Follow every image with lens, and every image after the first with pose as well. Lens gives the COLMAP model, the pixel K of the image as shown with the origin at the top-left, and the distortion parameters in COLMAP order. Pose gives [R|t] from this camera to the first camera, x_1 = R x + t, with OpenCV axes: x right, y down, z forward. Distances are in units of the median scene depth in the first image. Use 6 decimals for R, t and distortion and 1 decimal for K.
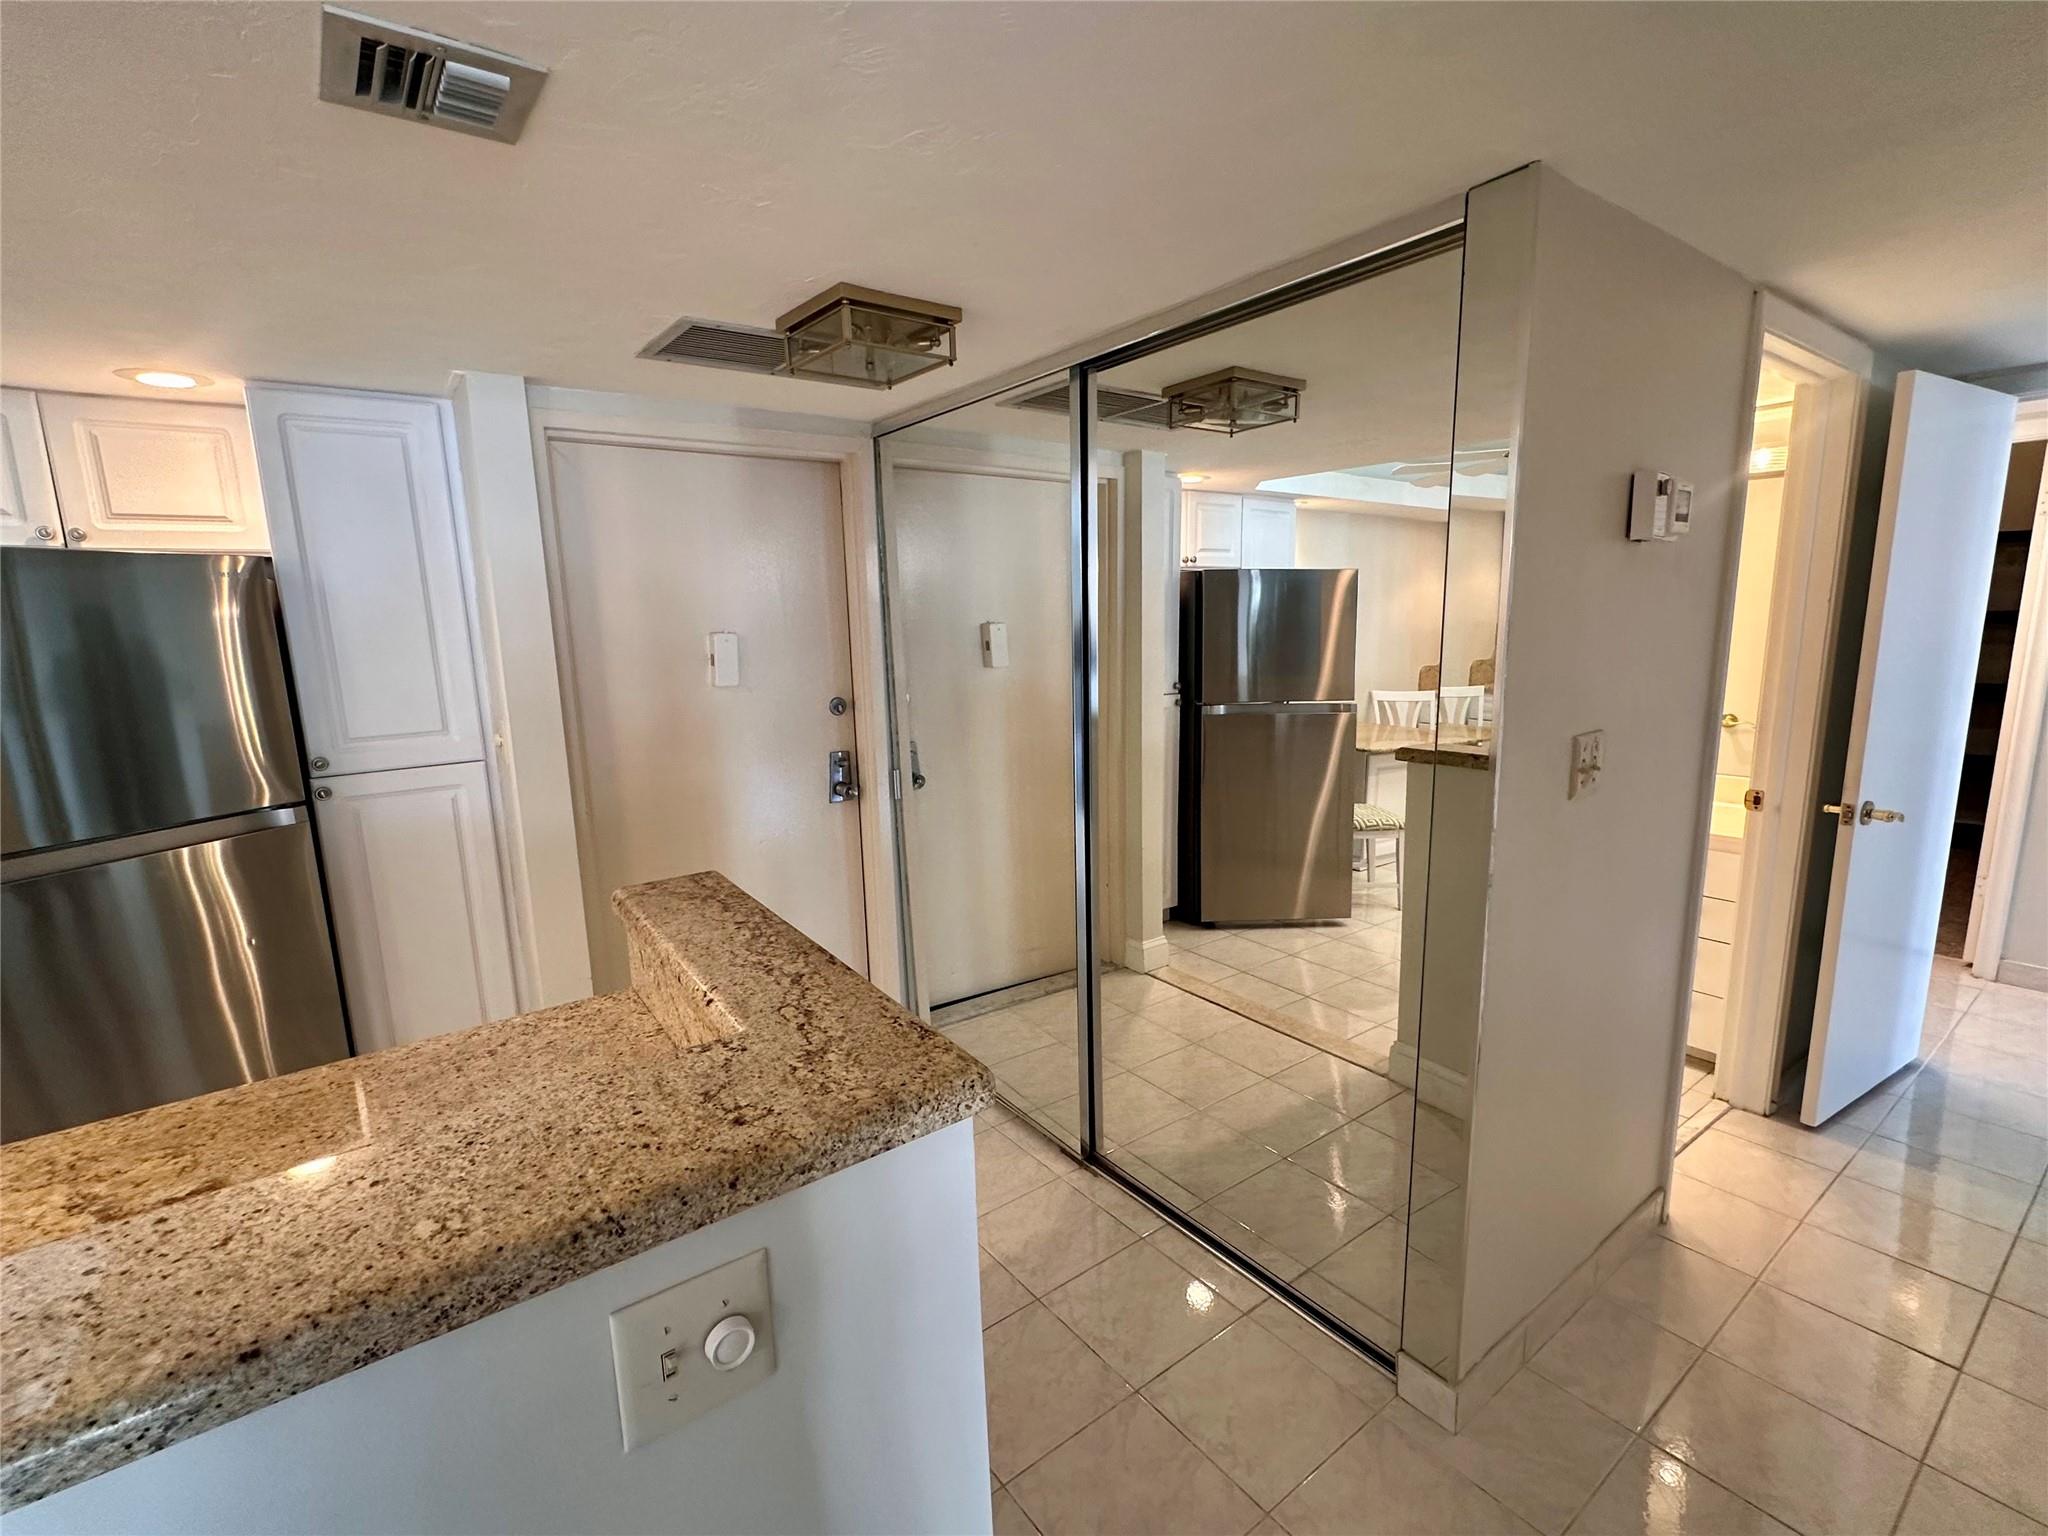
lens RADIAL K [[893.8, 0, 1013.6], [0, 893.8, 774.0], [0, 0, 1]] dist [0.001265, 0.000142]
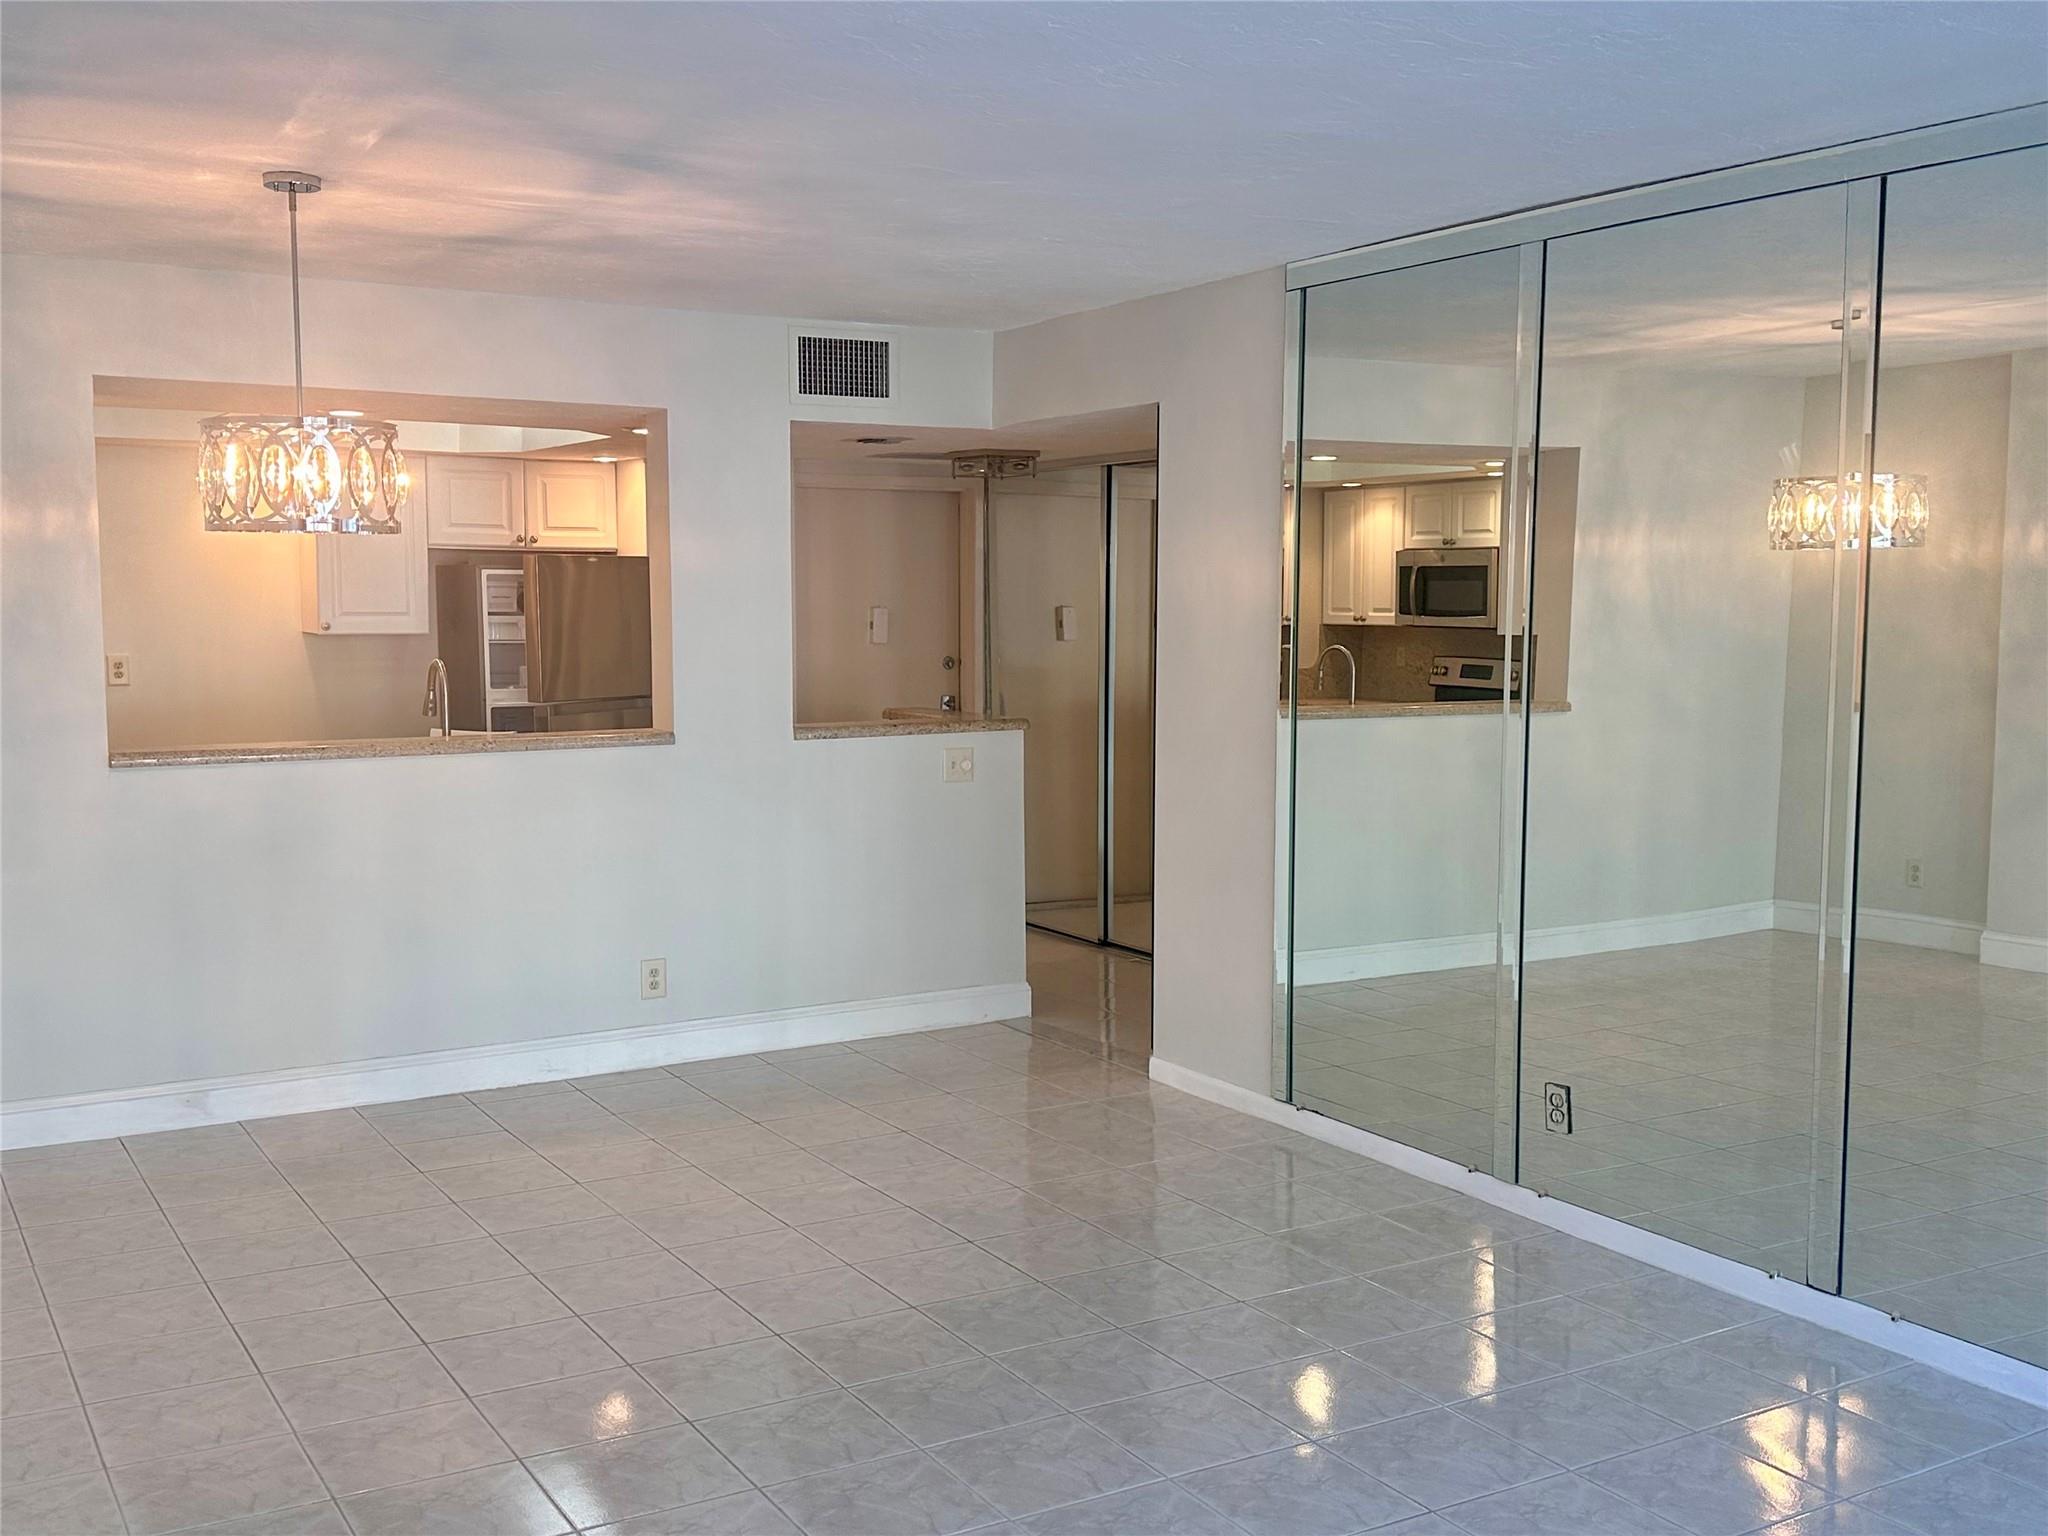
lens RADIAL K [[2074.7, 0, 1030.6], [0, 2074.7, 779.5], [0, 0, 1]] dist [0.033583, 0.000000]
pose [[0.995606, 0.037763, -0.085690, 0.287639], [-0.045233, 0.995182, -0.086985, 0.514453], [0.081992, 0.090479, 0.992517, -2.942860]]
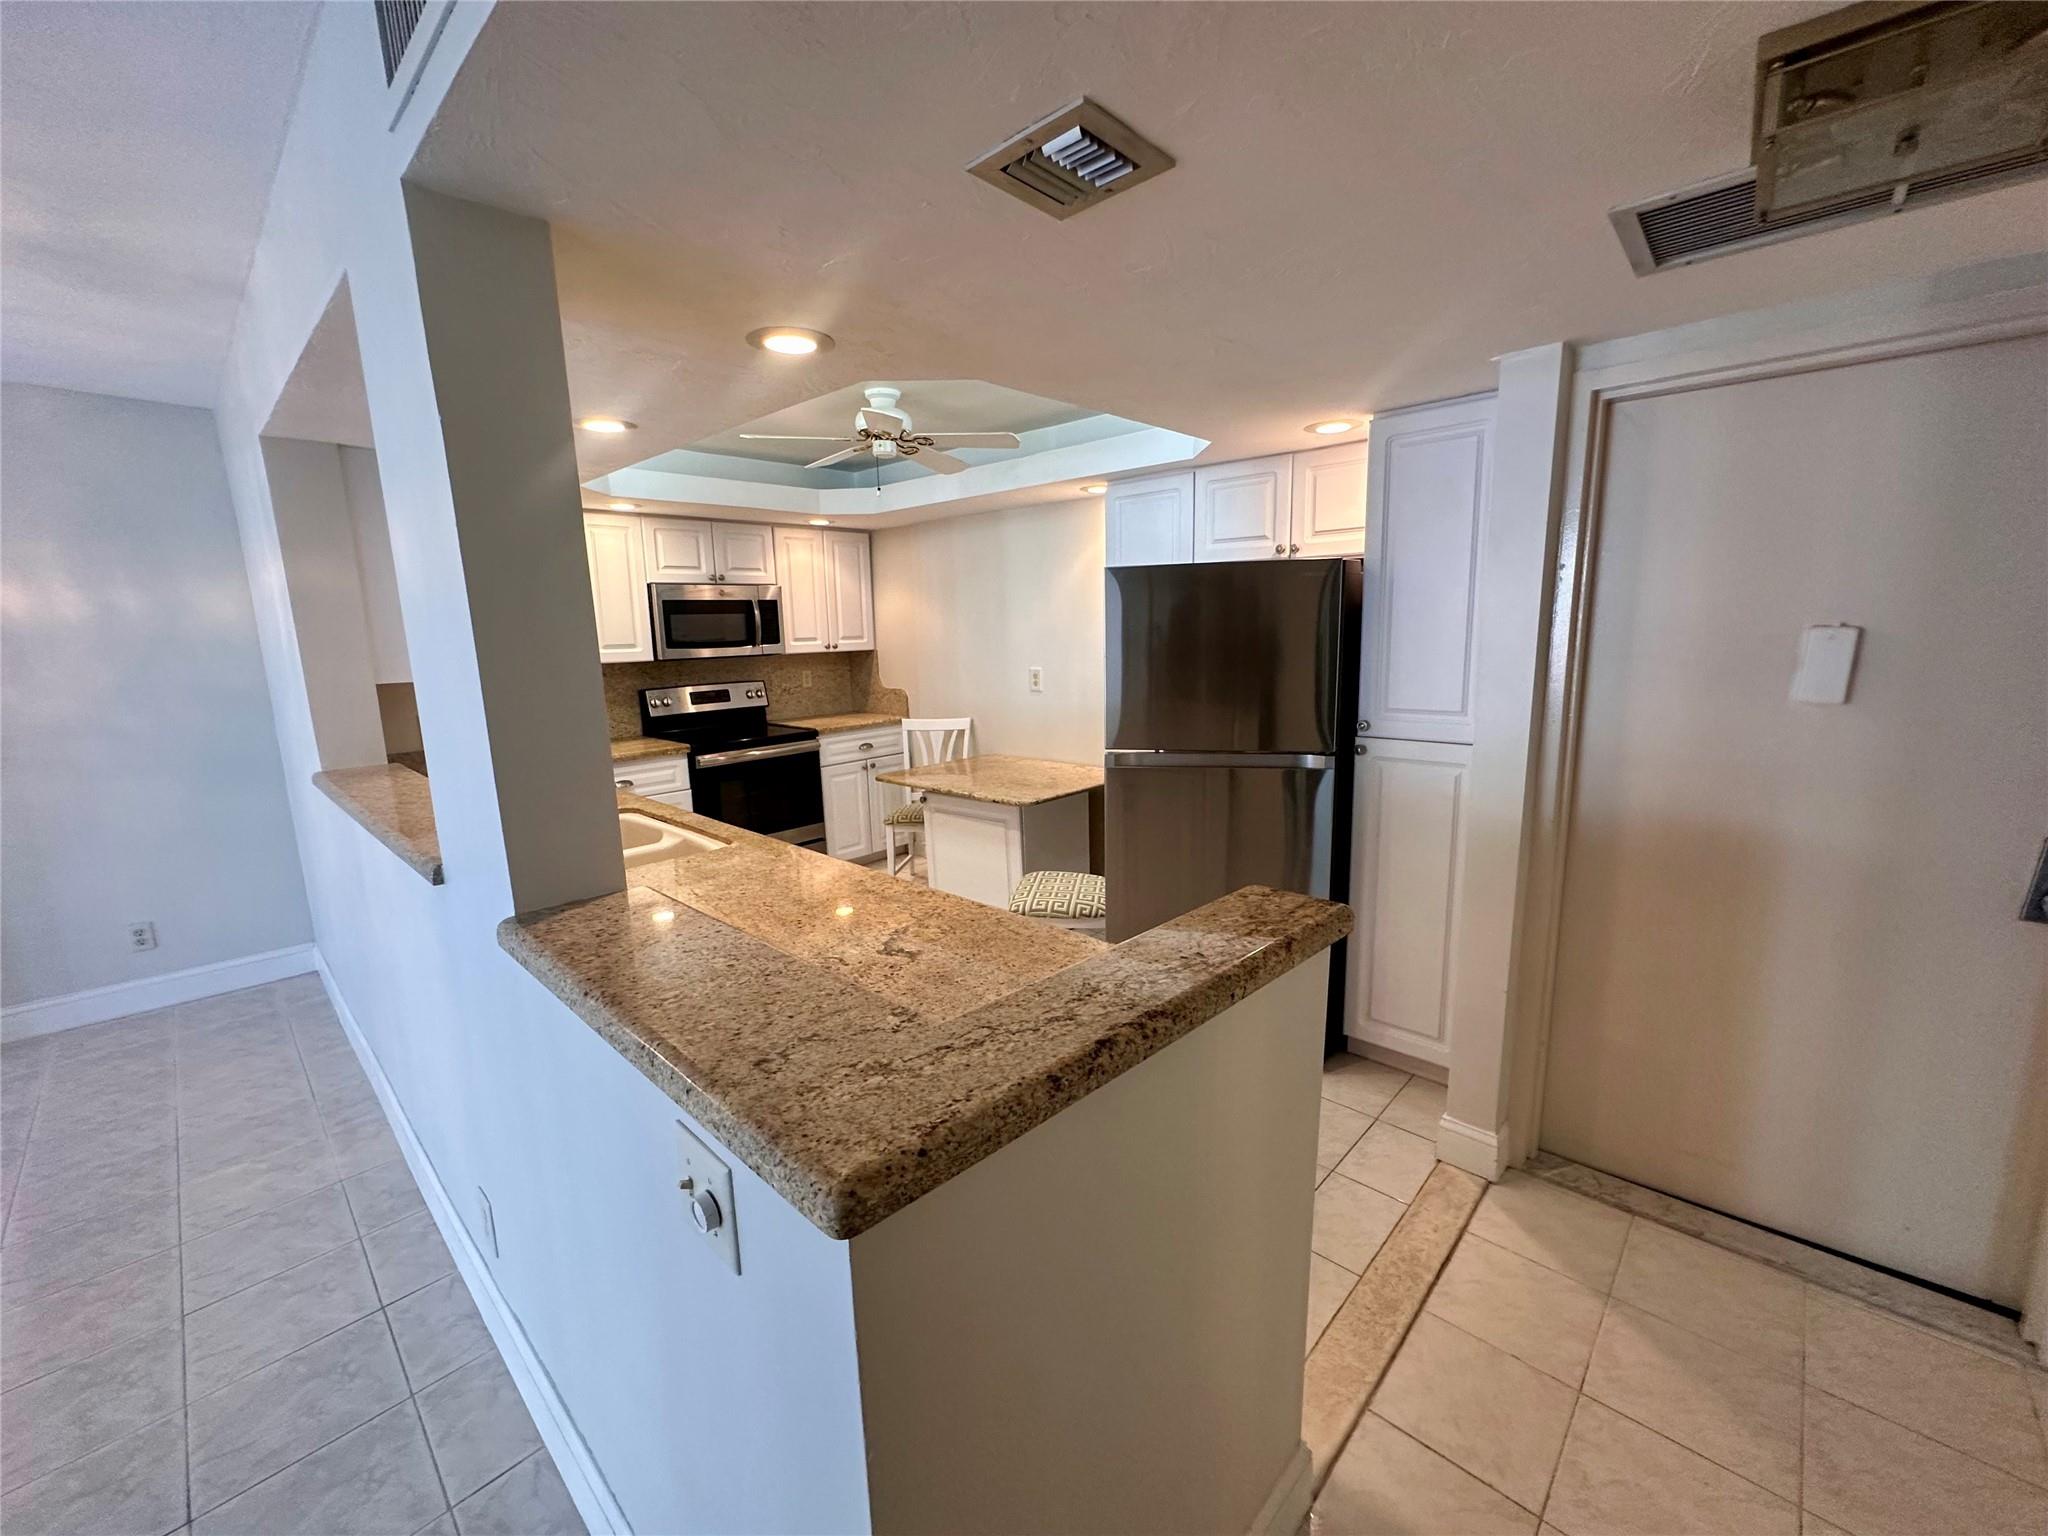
lens RADIAL K [[808.4, 0, 1033.9], [0, 808.4, 778.5], [0, 0, 1]] dist [-0.012300, 0.000049]
pose [[0.203361, 0.207708, -0.956819, 0.216555], [-0.161919, 0.970918, 0.176355, -0.066289], [0.965622, 0.119063, 0.231078, 0.331848]]
